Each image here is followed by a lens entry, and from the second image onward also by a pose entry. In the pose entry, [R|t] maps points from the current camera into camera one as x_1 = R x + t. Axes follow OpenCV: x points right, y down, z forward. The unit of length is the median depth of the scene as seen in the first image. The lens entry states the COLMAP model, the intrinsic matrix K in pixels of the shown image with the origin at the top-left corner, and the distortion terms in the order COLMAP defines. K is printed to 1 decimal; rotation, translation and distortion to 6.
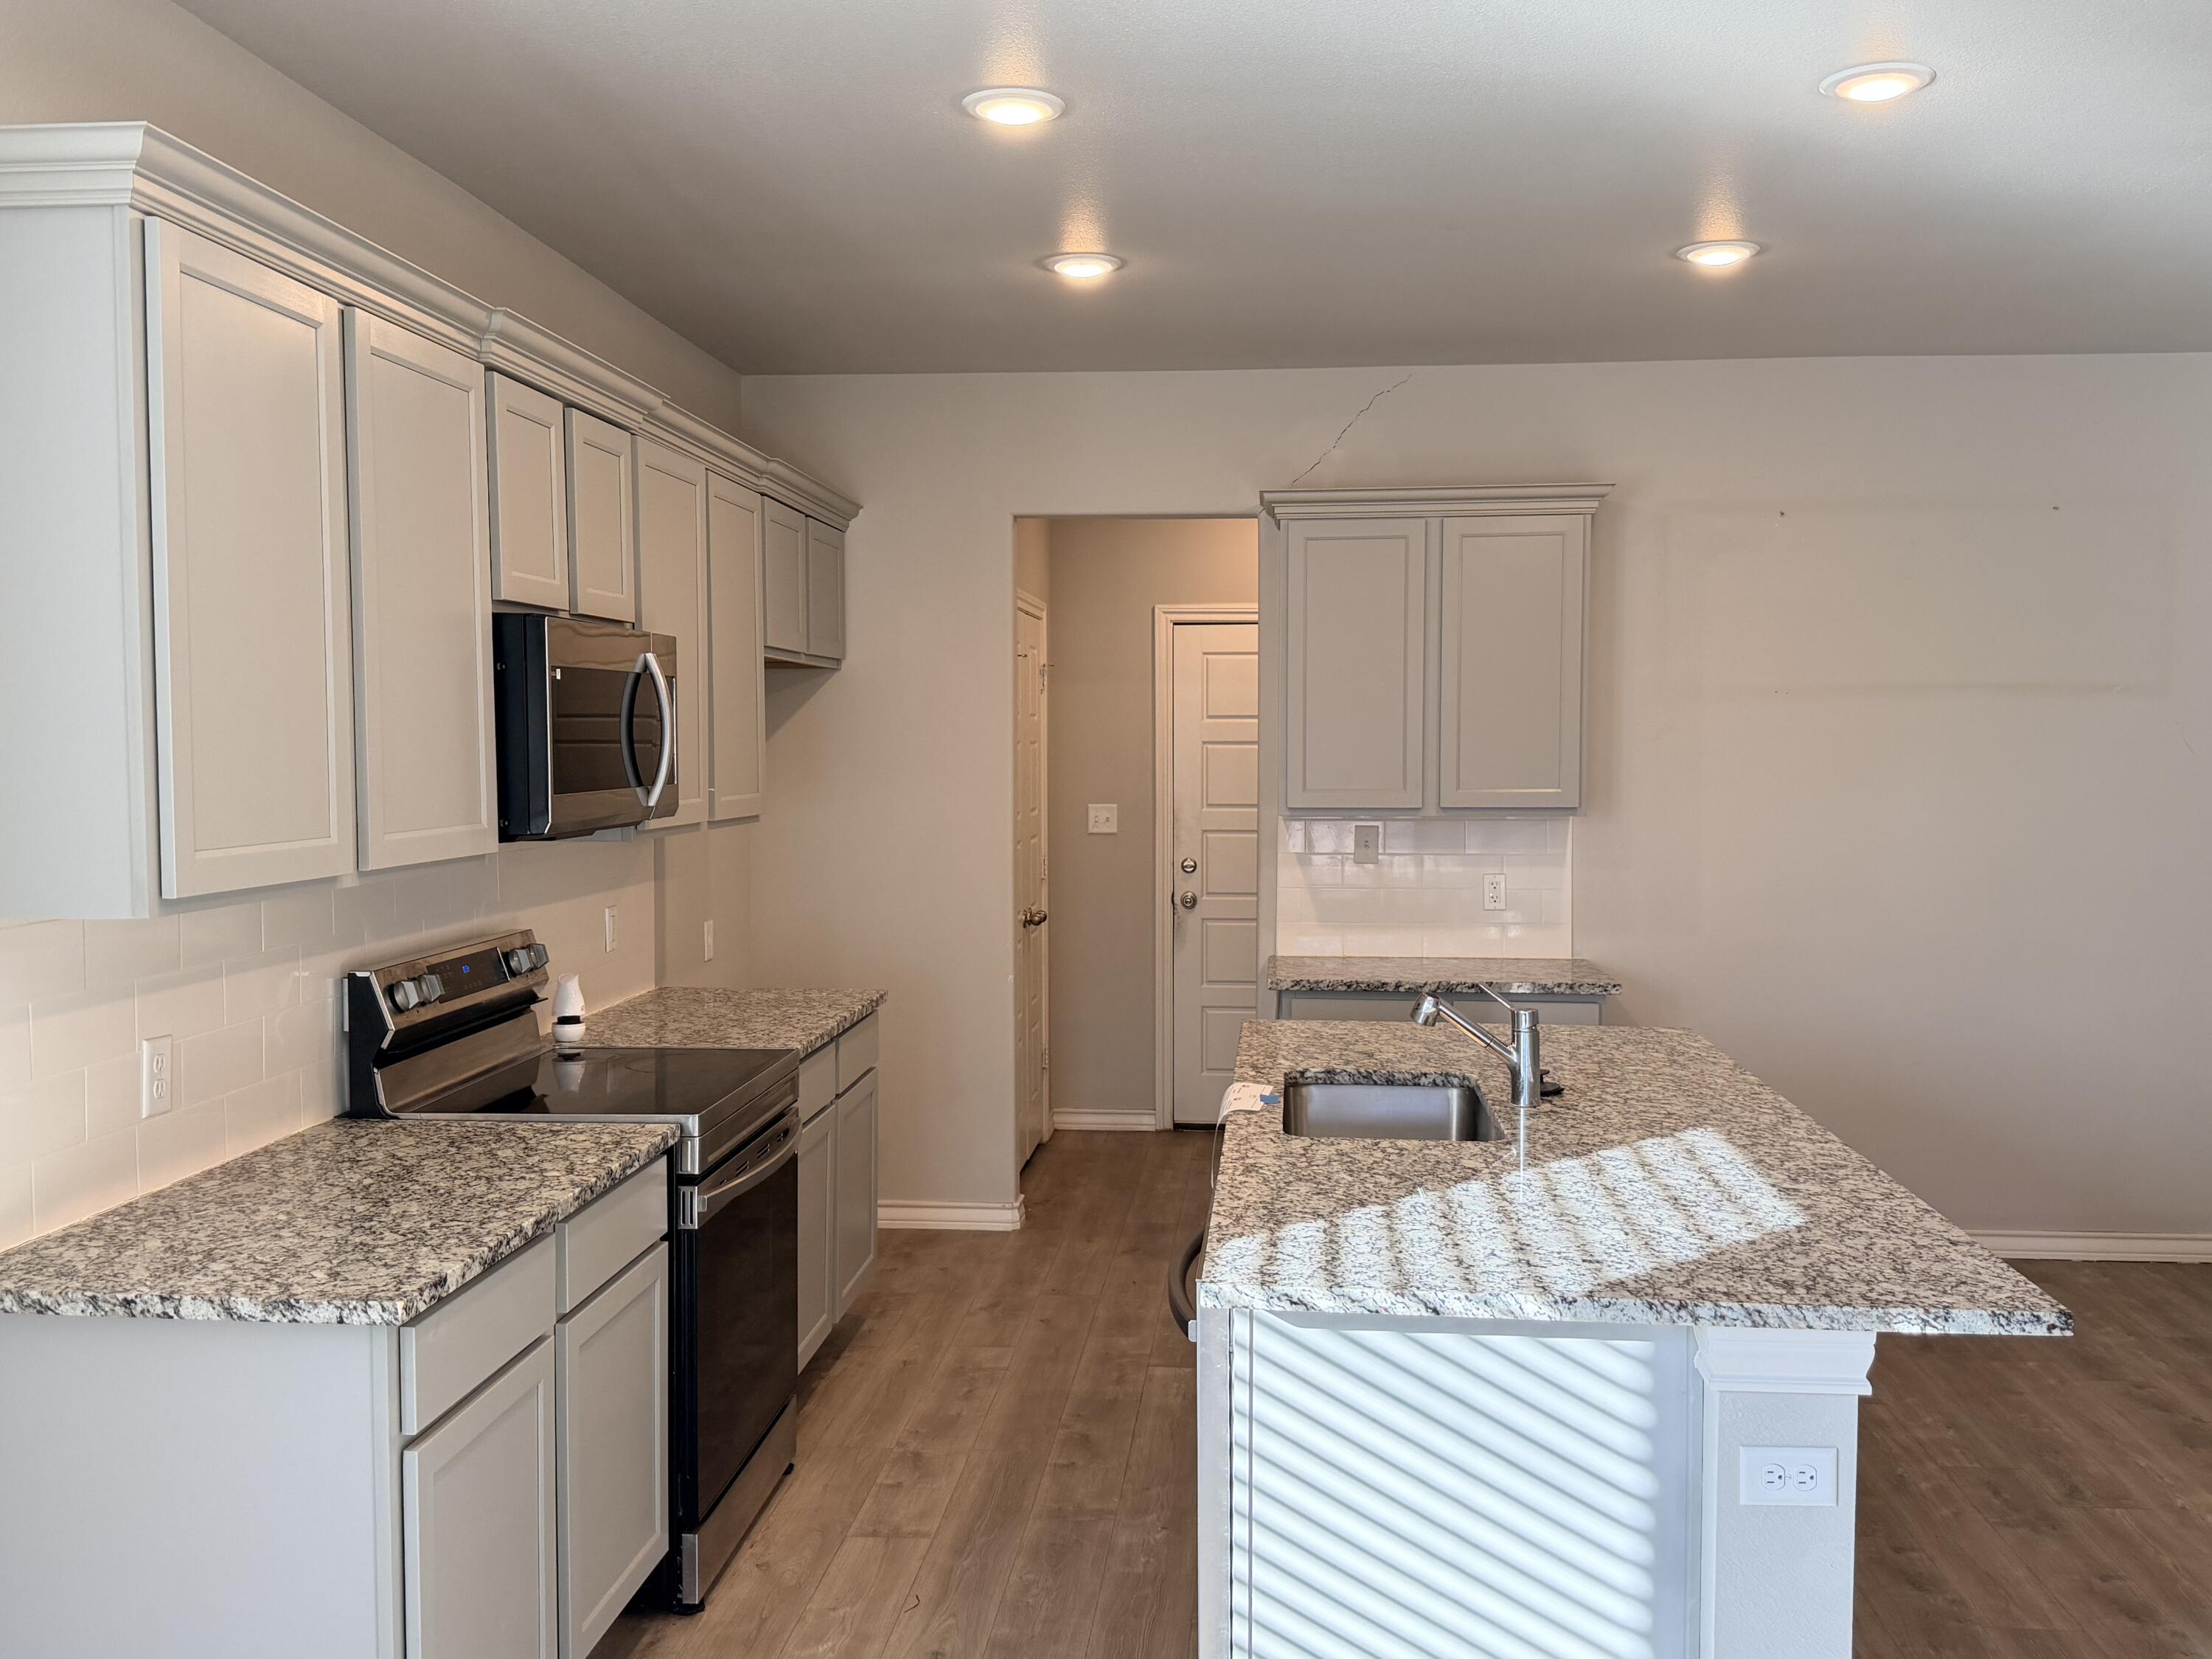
lens RADIAL K [[1962.8, 0, 1099.4], [0, 1962.8, 829.5], [0, 0, 1]] dist [0.103047, -0.056065]
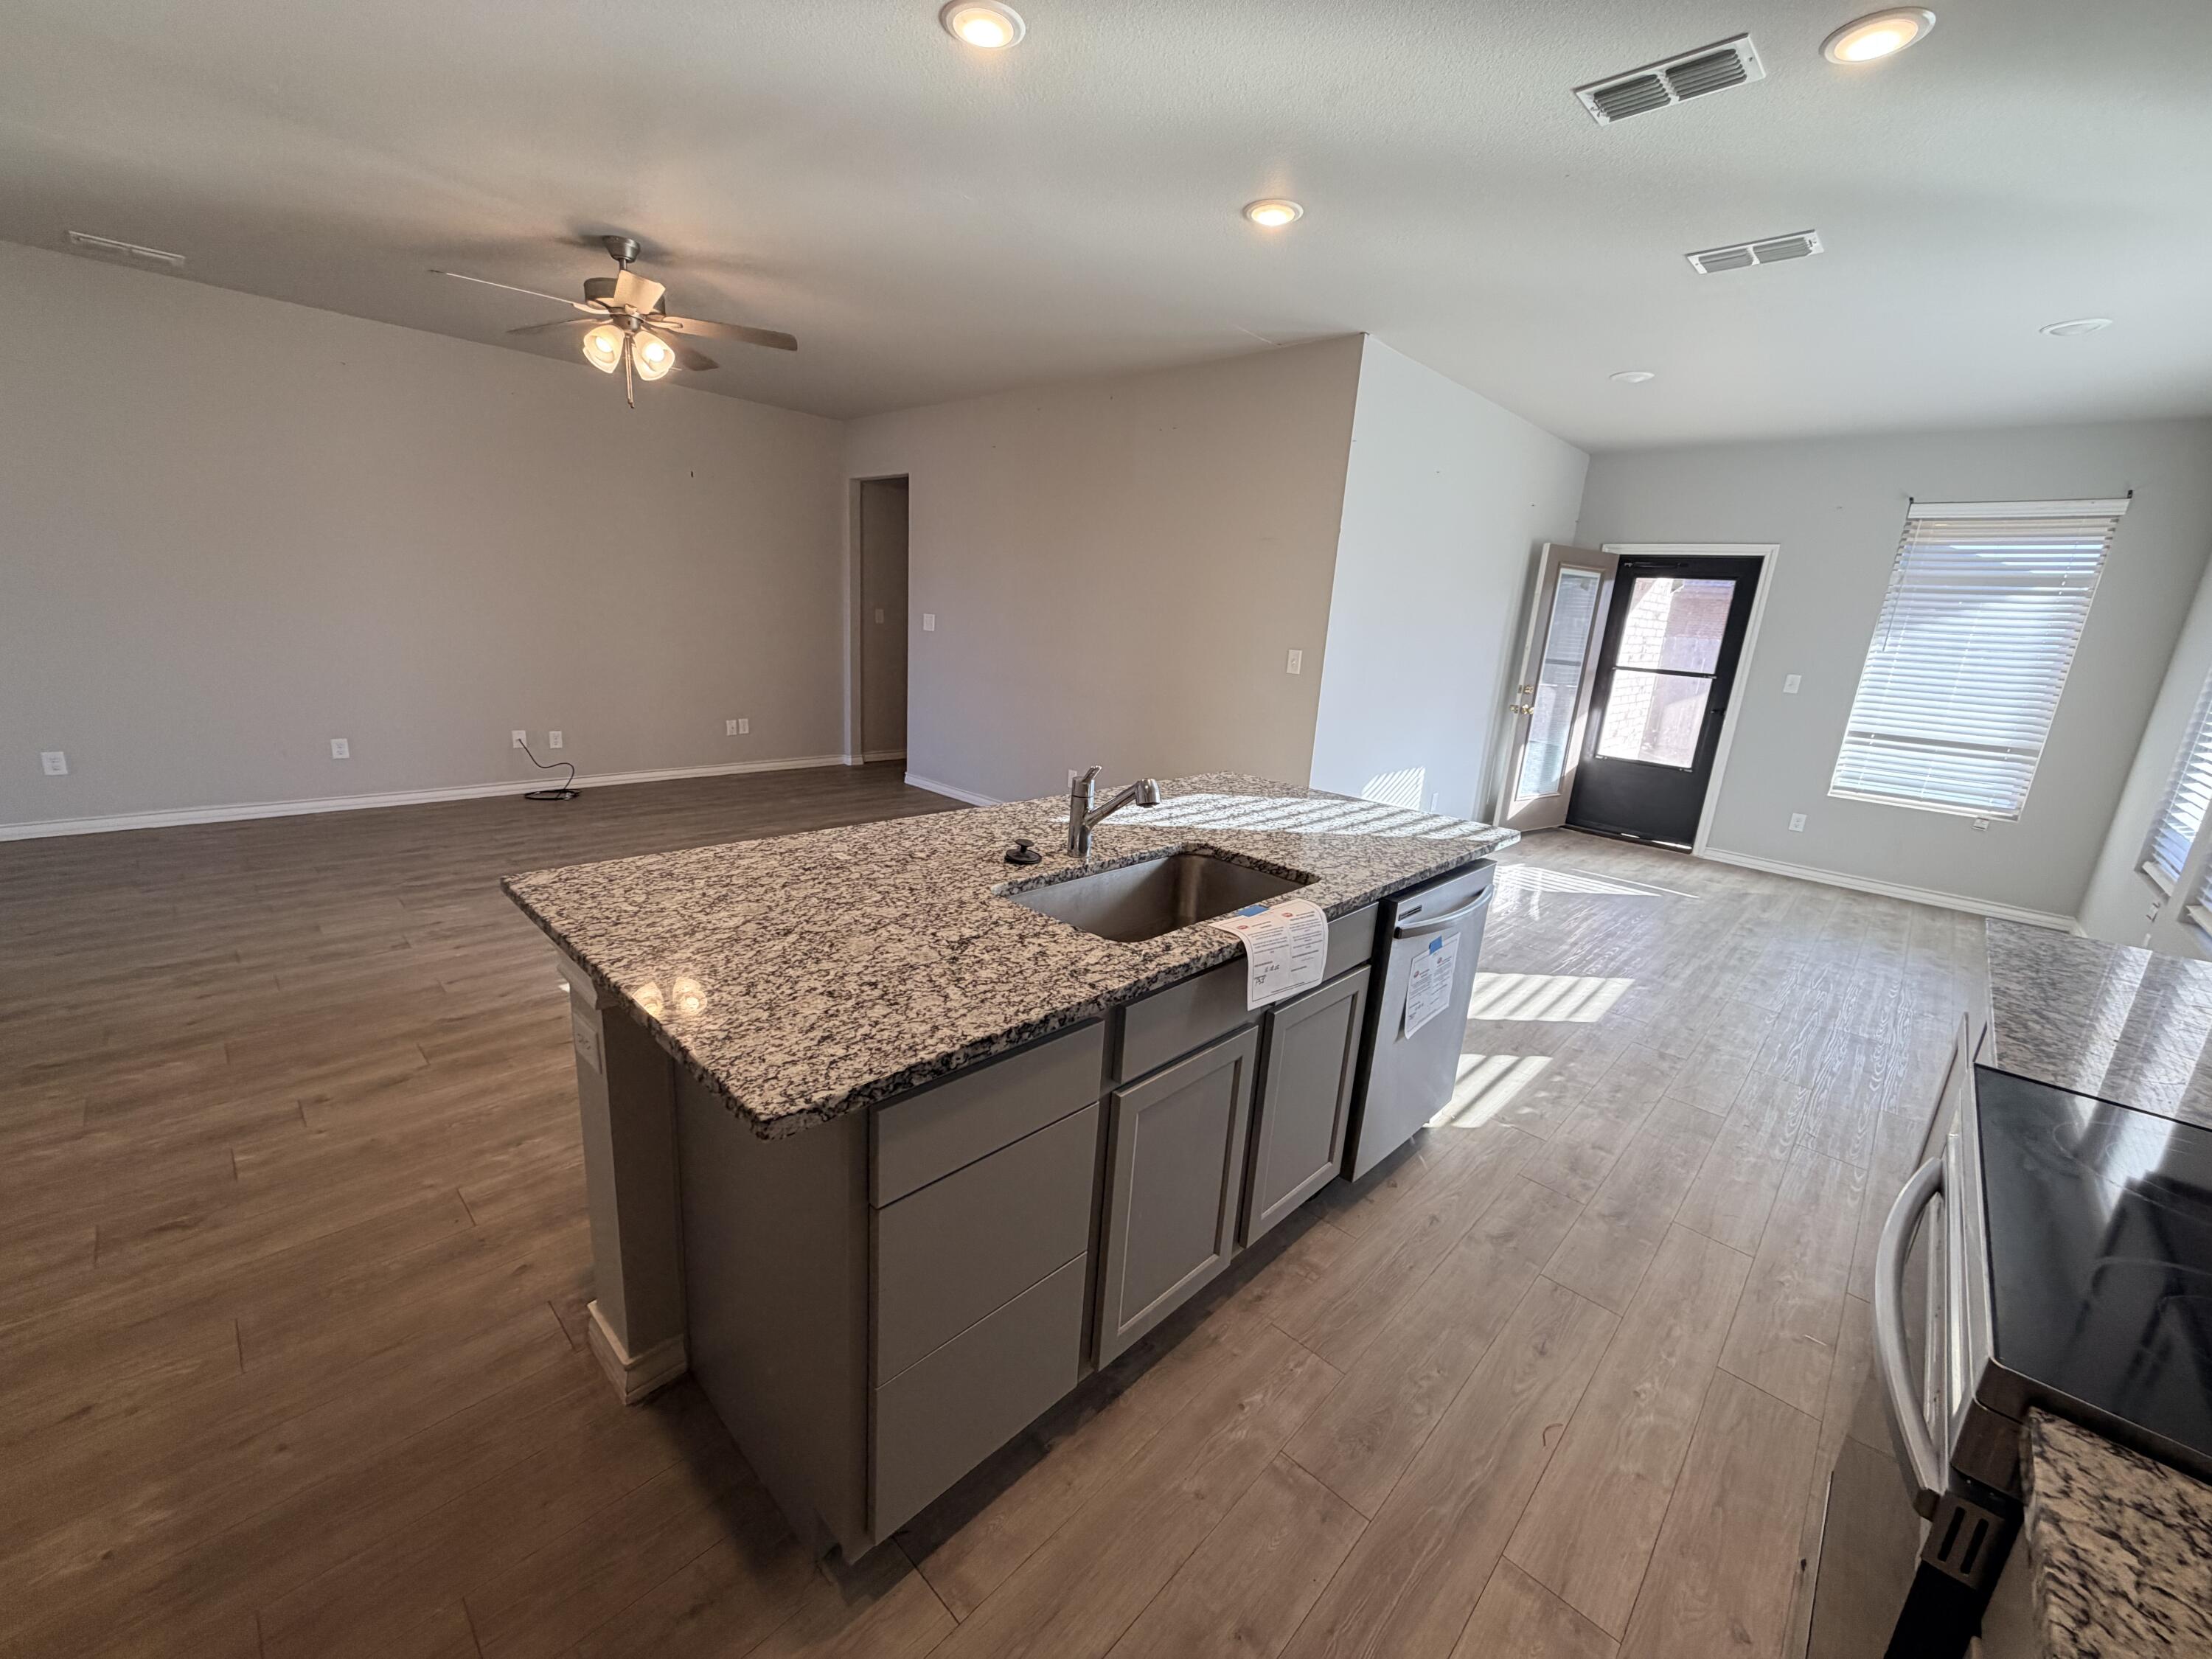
lens RADIAL K [[882.7, 0, 1101.2], [0, 882.7, 828.2], [0, 0, 1]] dist [0.000450, -0.000057]
pose [[-0.783098, -0.196853, 0.589921, -0.123544], [-0.031843, 0.960028, 0.278085, -0.031155], [-0.621083, 0.198983, -0.758065, 1.482581]]
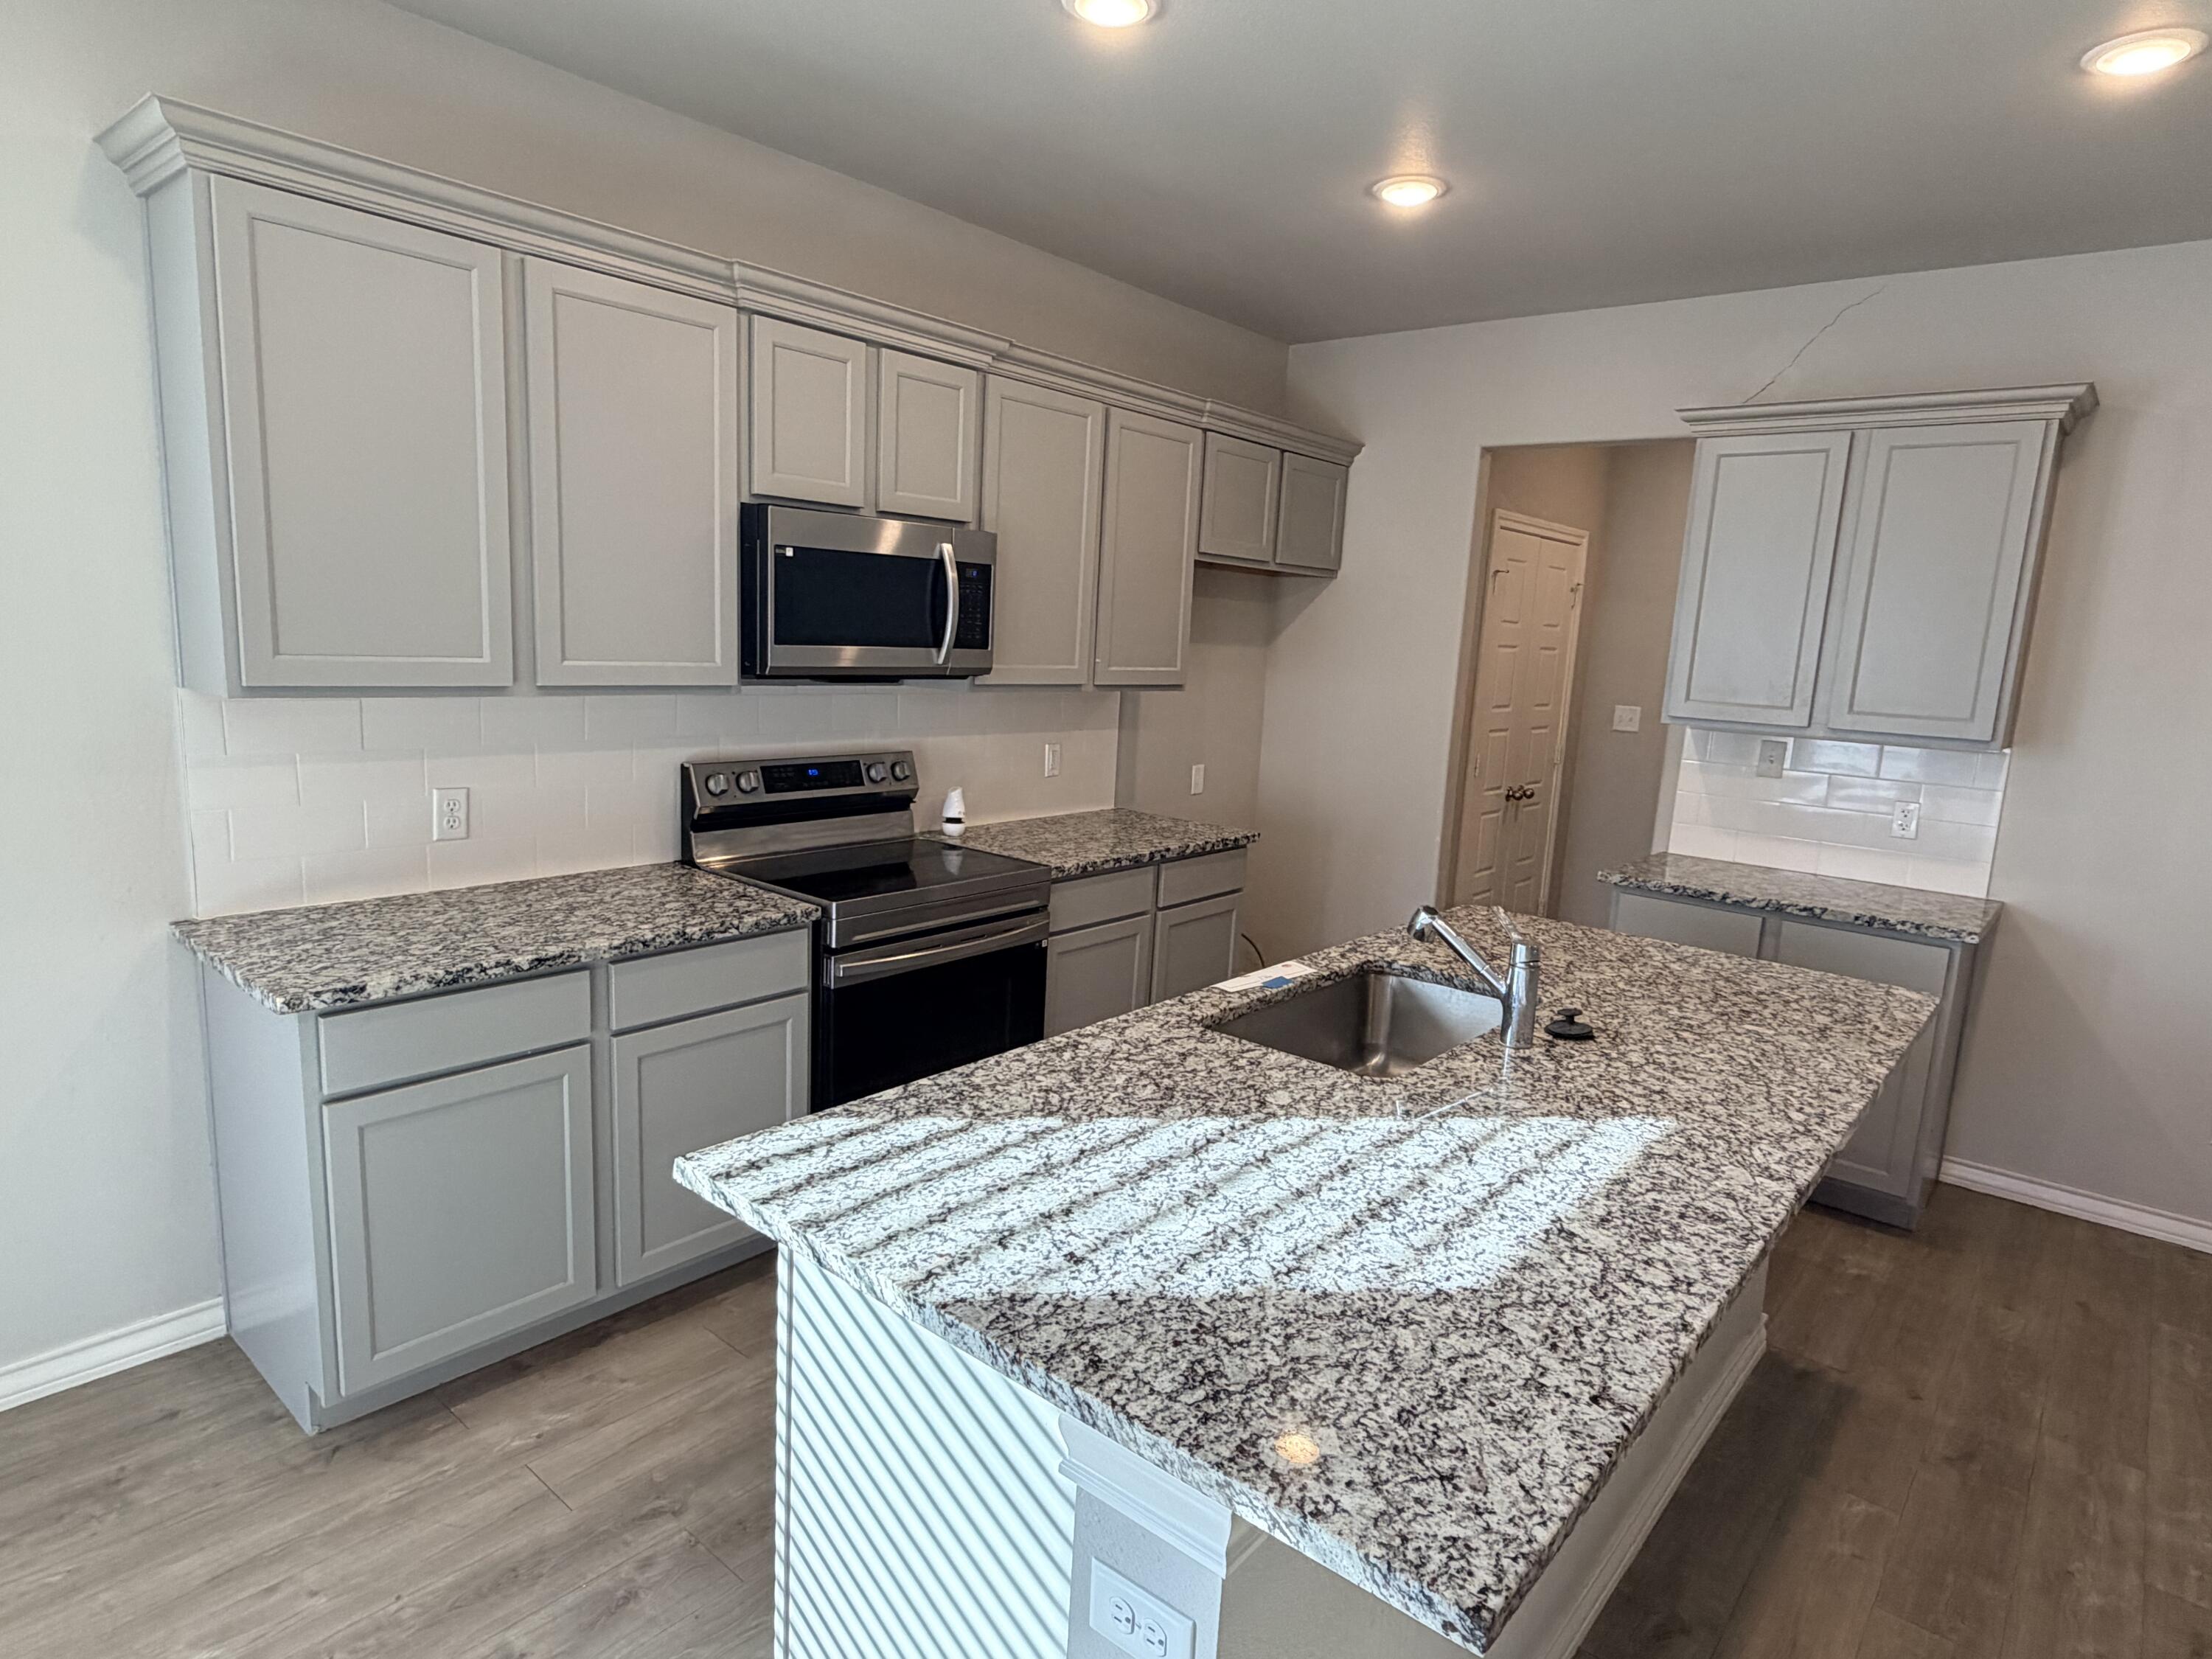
lens RADIAL K [[1250.0, 0, 1107.4], [0, 1250.0, 829.3], [0, 0, 1]] dist [0.008252, 0.001096]
pose [[0.818665, 0.135972, -0.557942, 0.390683], [-0.080163, 0.989111, 0.123426, -0.016686], [0.568649, -0.056318, 0.820650, 0.443820]]
